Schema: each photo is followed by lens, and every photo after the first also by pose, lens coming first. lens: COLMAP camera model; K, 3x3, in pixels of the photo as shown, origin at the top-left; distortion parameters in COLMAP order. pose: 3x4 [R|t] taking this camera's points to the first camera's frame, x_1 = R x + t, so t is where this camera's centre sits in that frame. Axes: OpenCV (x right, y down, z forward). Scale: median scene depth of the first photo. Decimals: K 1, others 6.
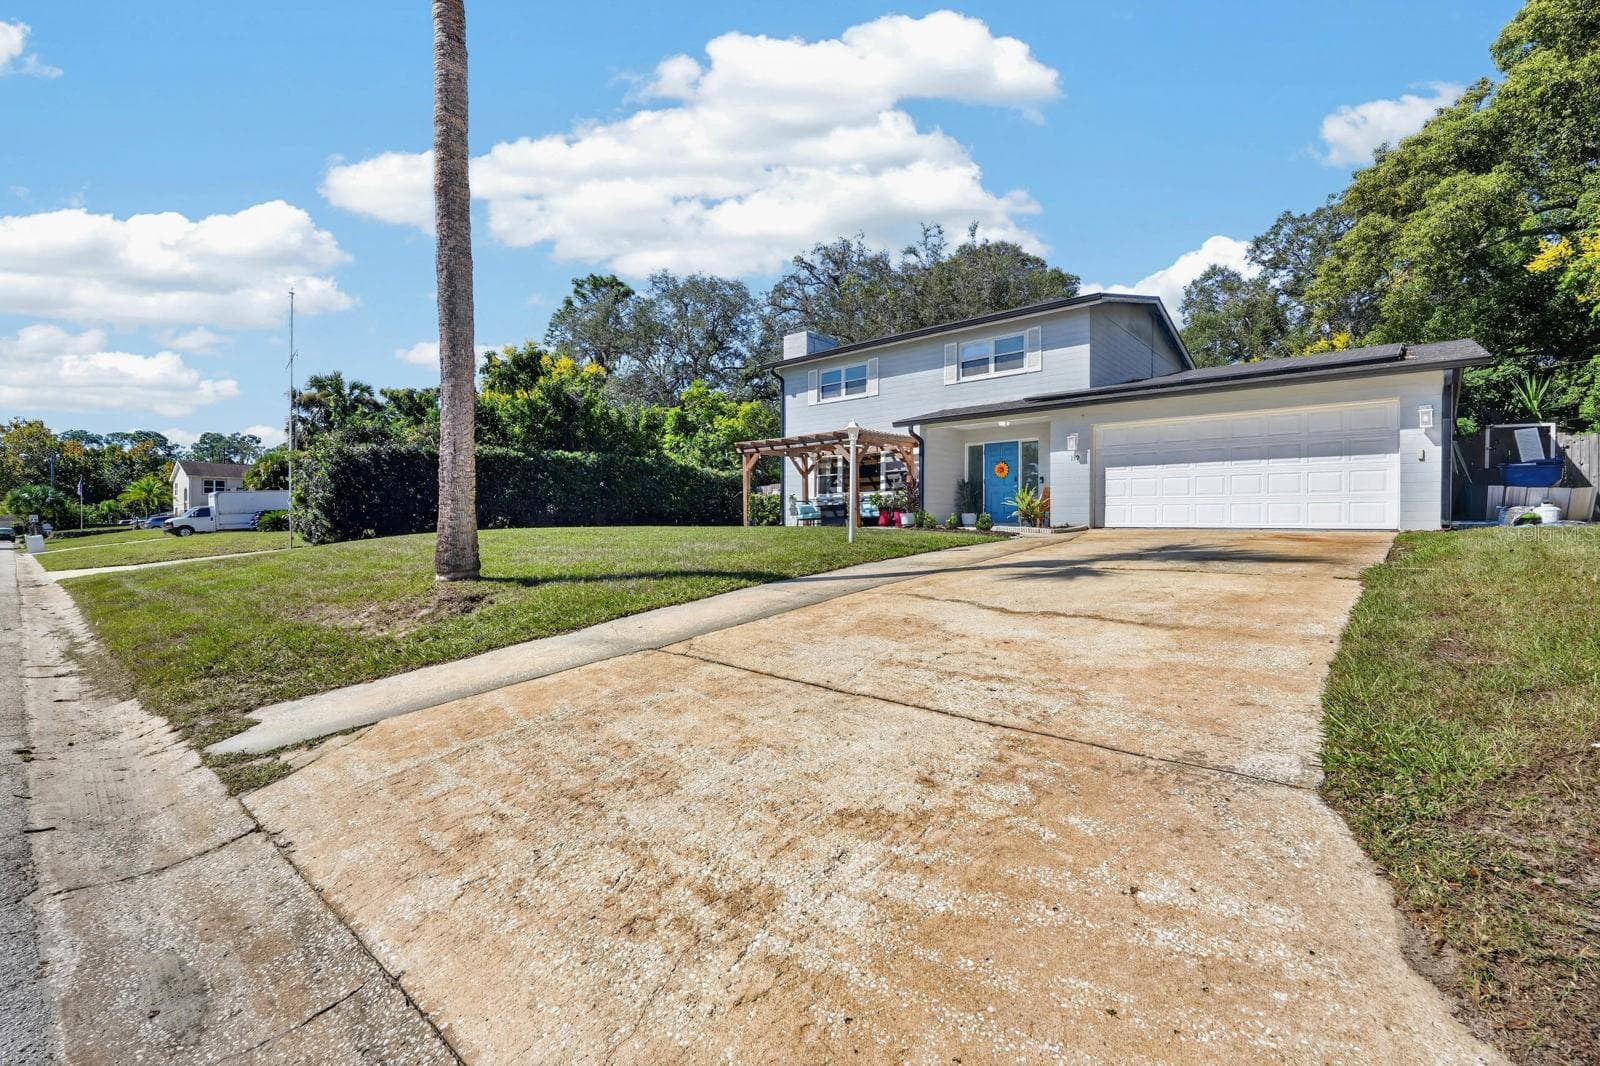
lens RADIAL K [[700.9, 0, 801.6], [0, 700.9, 527.6], [0, 0, 1]] dist [-0.004326, -0.000156]
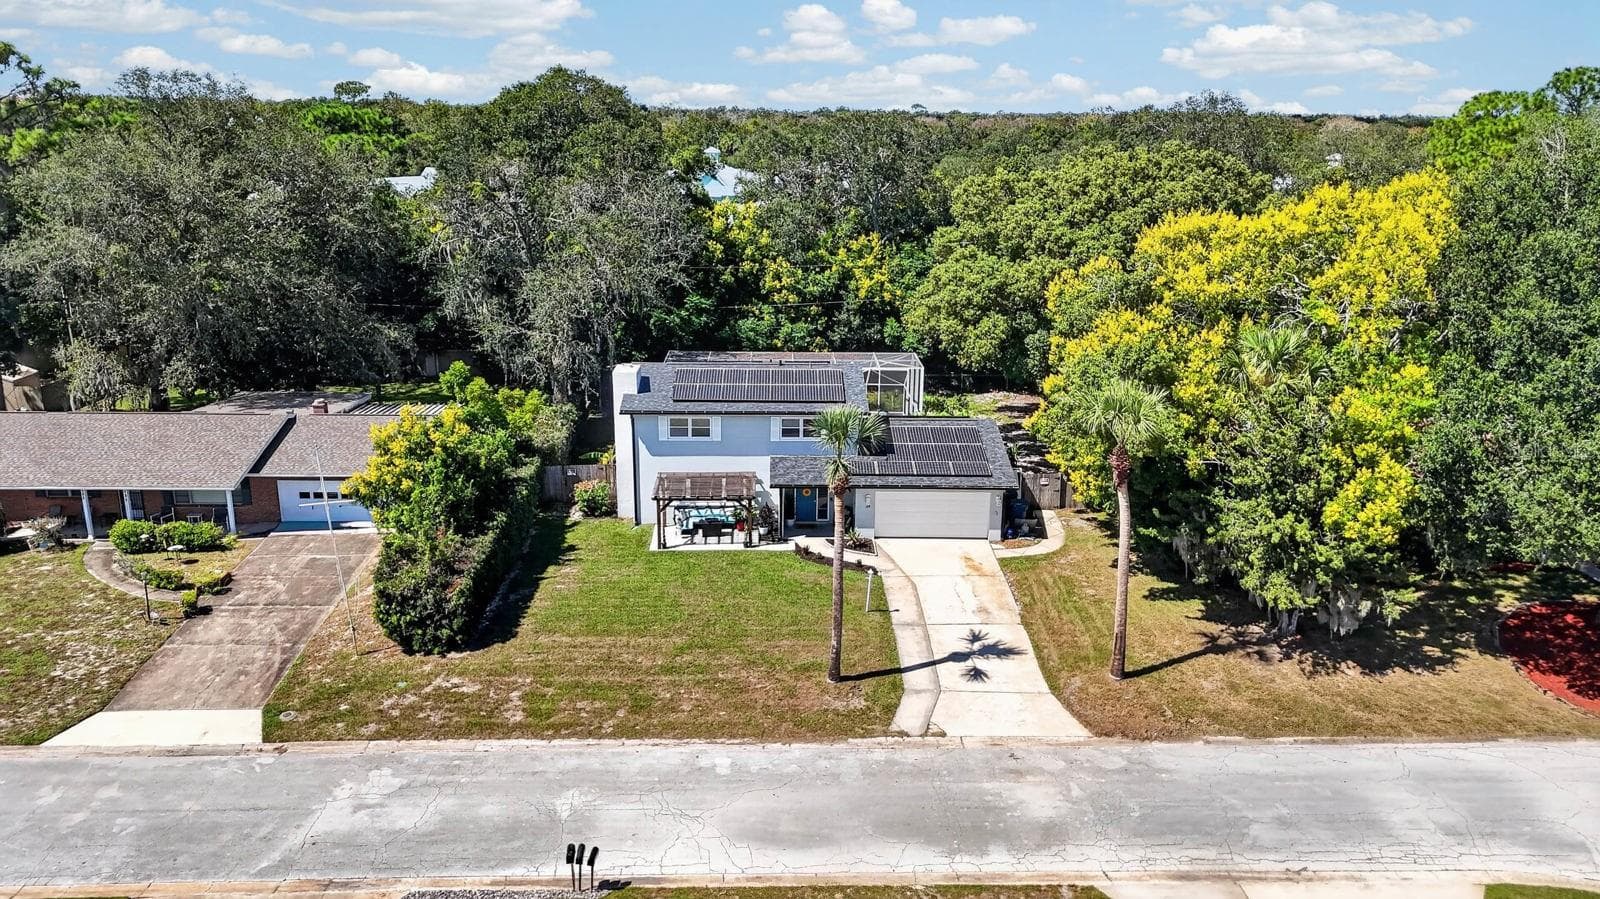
lens RADIAL K [[1164.2, 0, 803.3], [0, 1164.2, 450.1], [0, 0, 1]] dist [0.144346, -0.247972]
pose [[0.735106, -0.181896, 0.653095, -1.662030], [-0.011474, 0.959859, 0.280249, -1.038786], [-0.677856, -0.213506, 0.703511, -1.047357]]
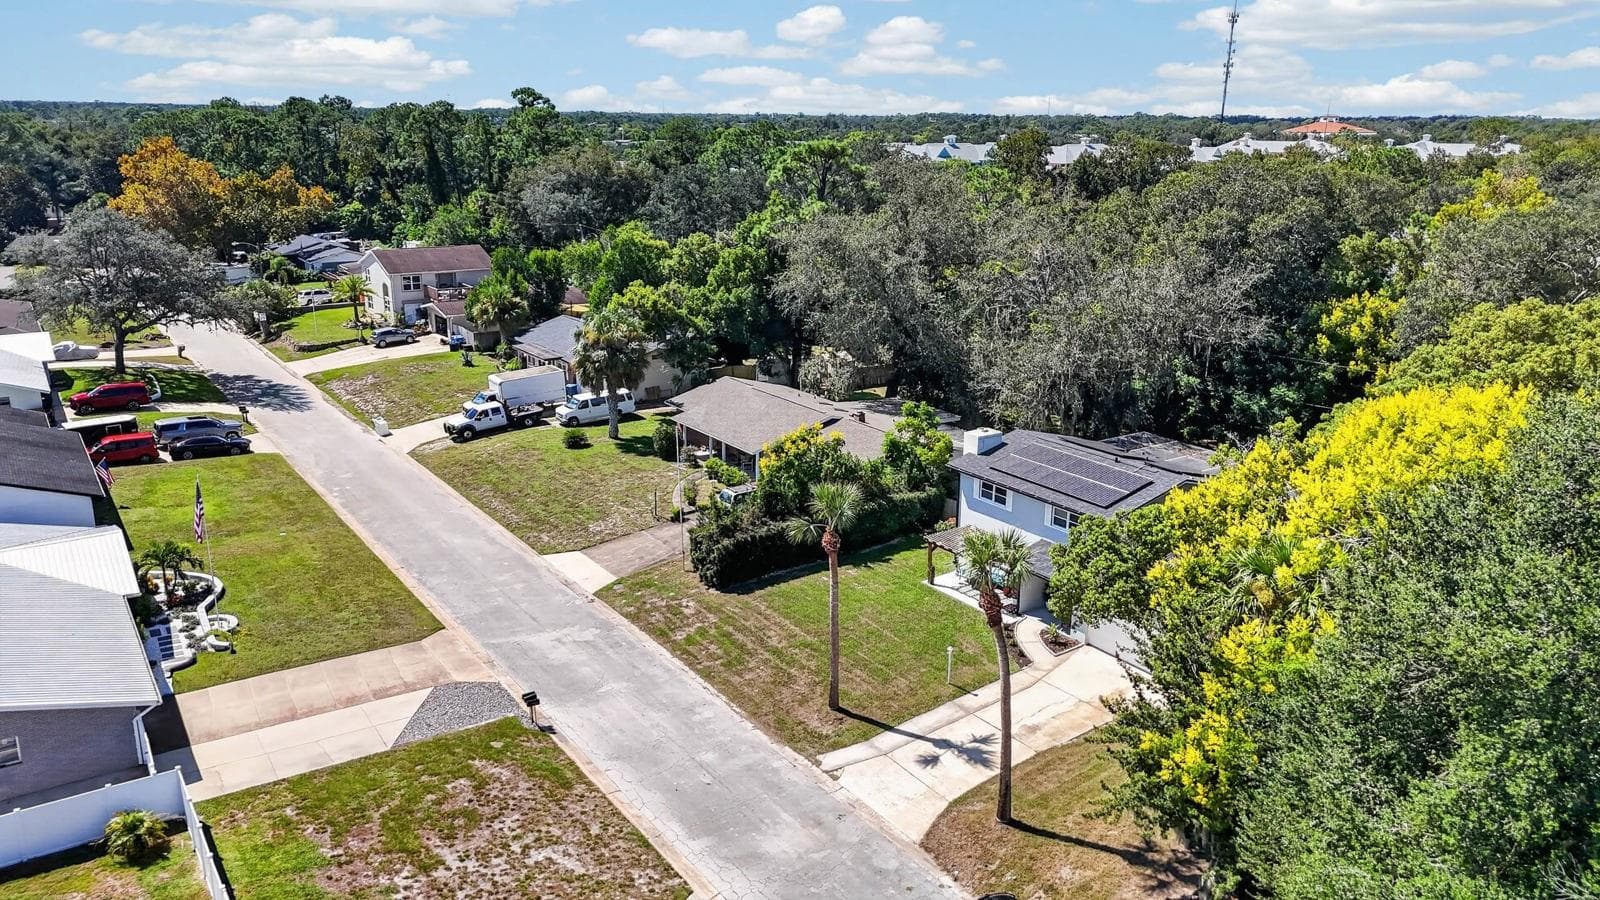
lens RADIAL K [[1164.2, 0, 803.3], [0, 1164.2, 450.6], [0, 0, 1]] dist [0.144346, -0.247972]
pose [[0.969772, 0.071528, -0.233294, 0.319635], [-0.004521, 0.961174, 0.275905, -1.304111], [0.243971, -0.266510, 0.932443, -1.993376]]
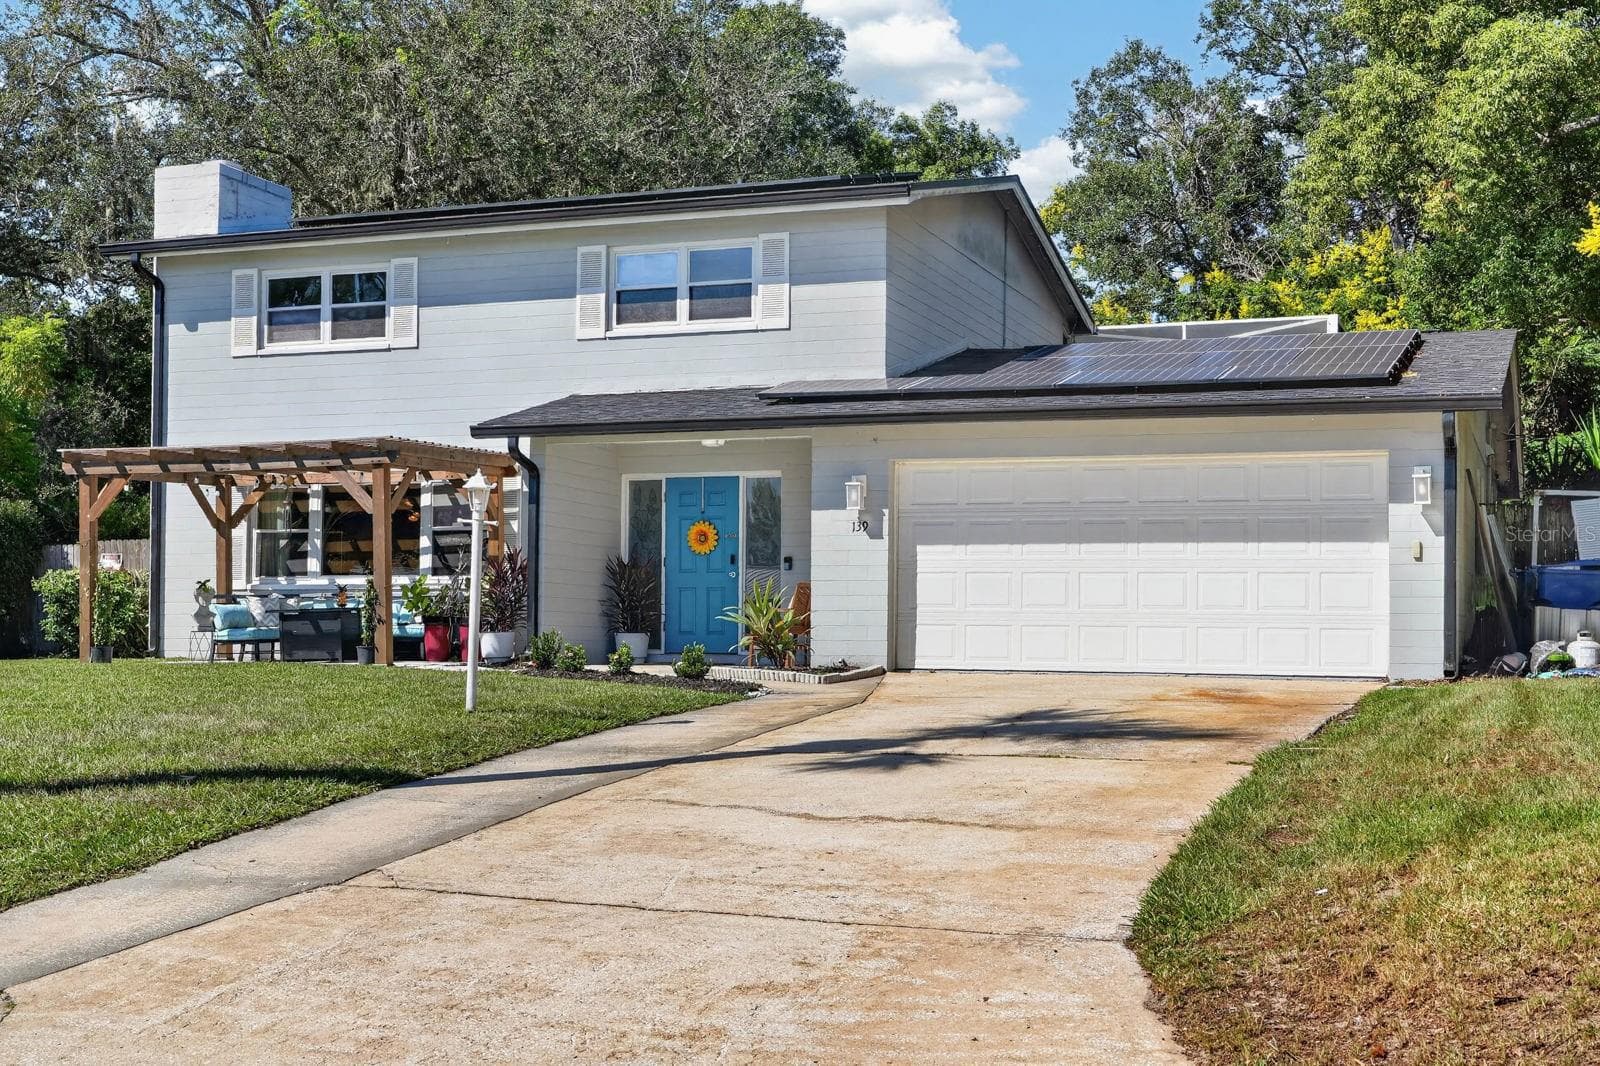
lens RADIAL K [[2080.3, 0, 796.6], [0, 2080.3, 584.3], [0, 0, 1]] dist [0.001092, -0.014253]
pose [[0.934201, 0.014366, 0.356459, -0.143371], [-0.005531, 0.999652, -0.025792, -0.018502], [-0.356705, 0.022124, 0.933955, -0.288977]]
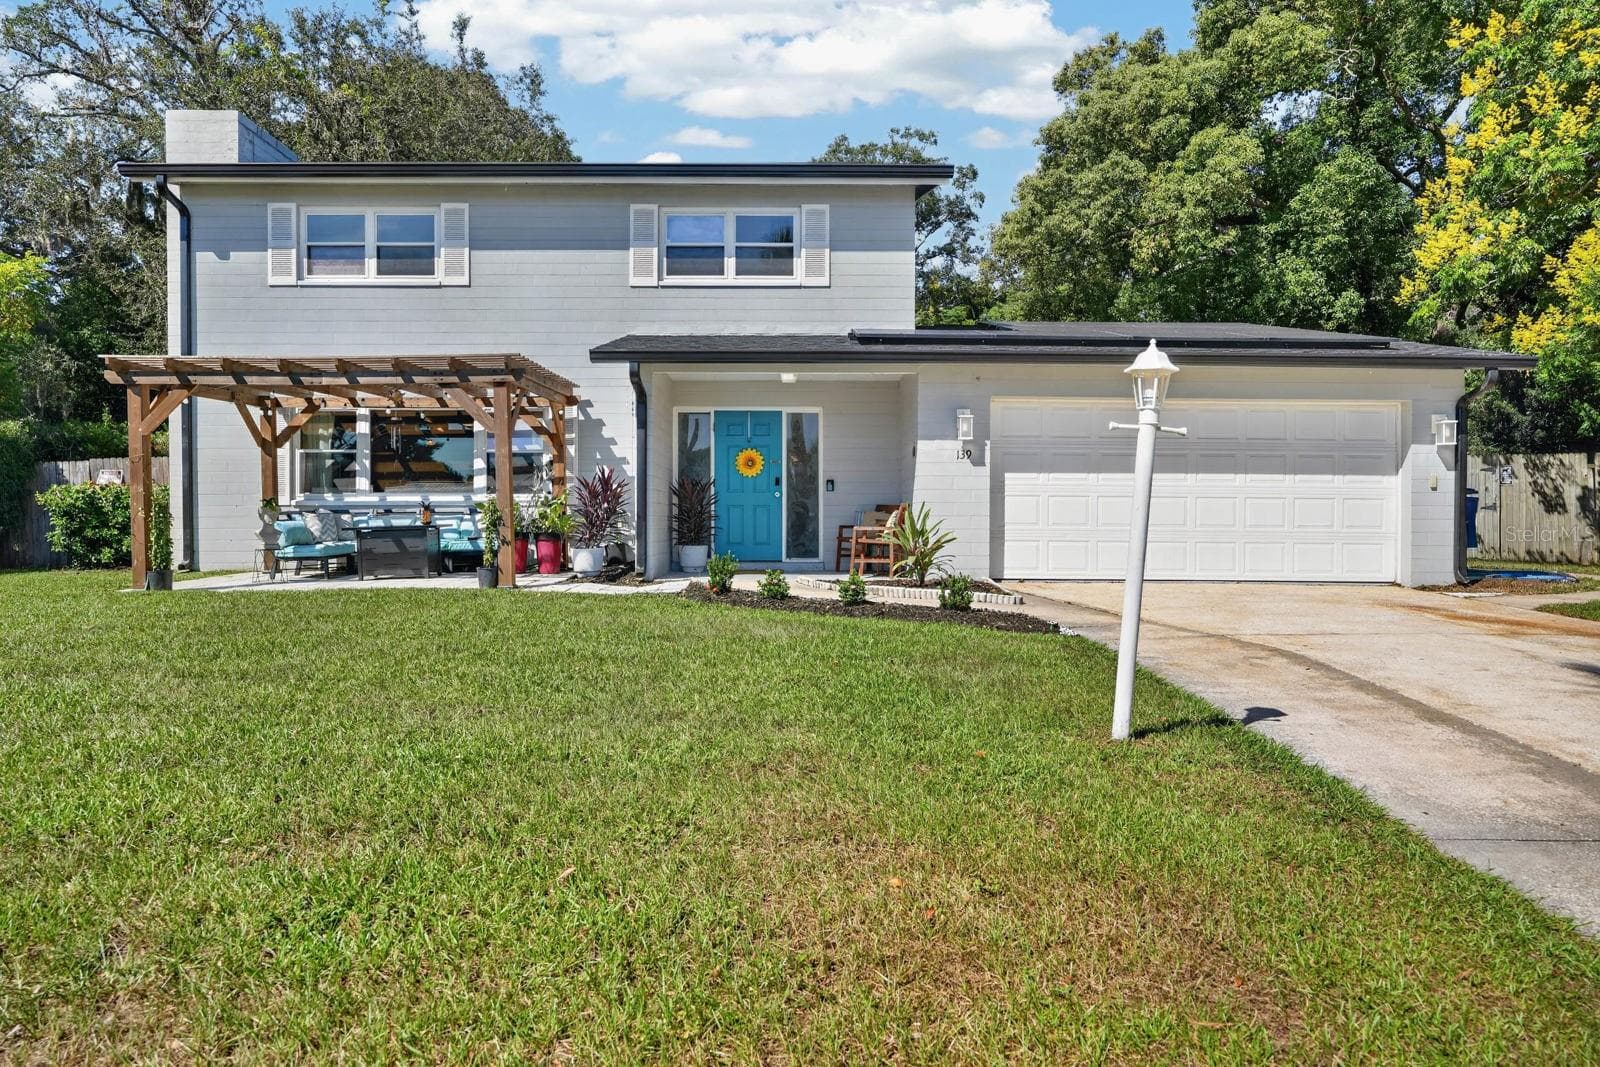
lens RADIAL K [[969.5, 0, 800.0], [0, 969.5, 533.5], [0, 0, 1]] dist [-0.003212, 0.002465]
pose [[0.745922, -0.010419, 0.665952, -0.185122], [-0.001373, 0.999851, 0.017182, -0.043574], [-0.666032, -0.013731, 0.745797, 0.447837]]
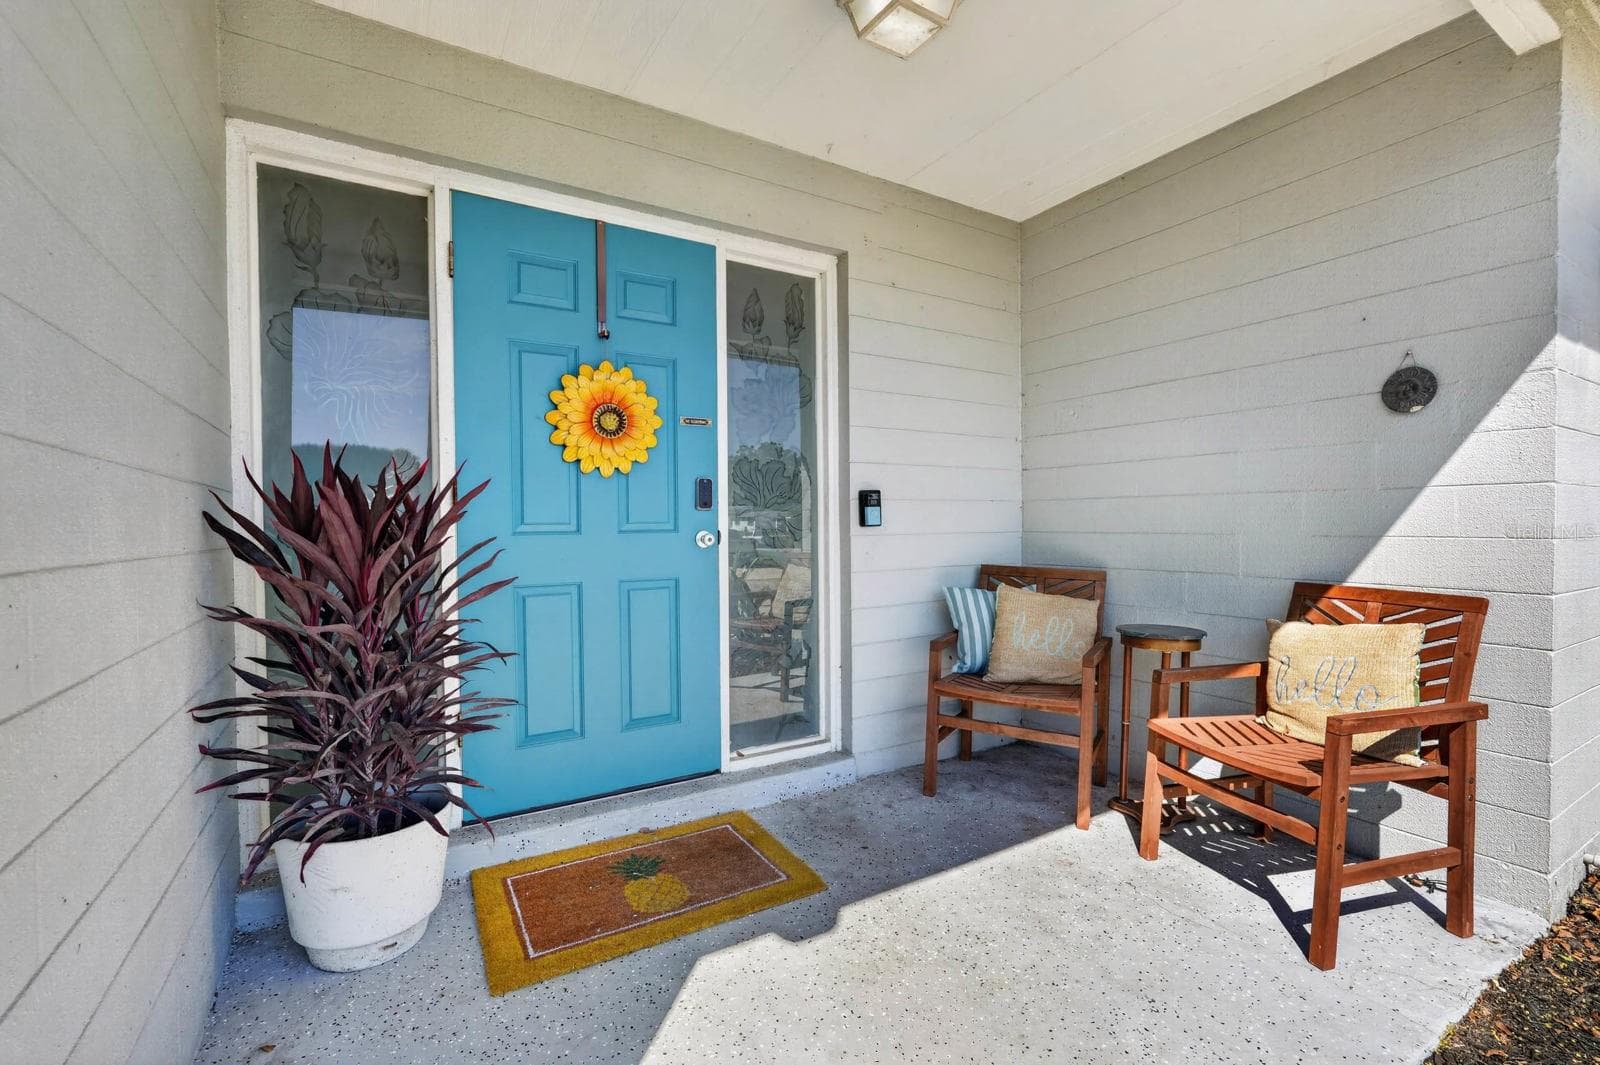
lens RADIAL K [[700.9, 0, 801.6], [0, 700.9, 527.1], [0, 0, 1]] dist [-0.004326, -0.000156]
pose [[0.291499, -0.022383, 0.956309, 0.172191], [0.004656, 0.999748, 0.021981, -0.067212], [-0.956560, -0.001955, 0.291529, 0.970030]]
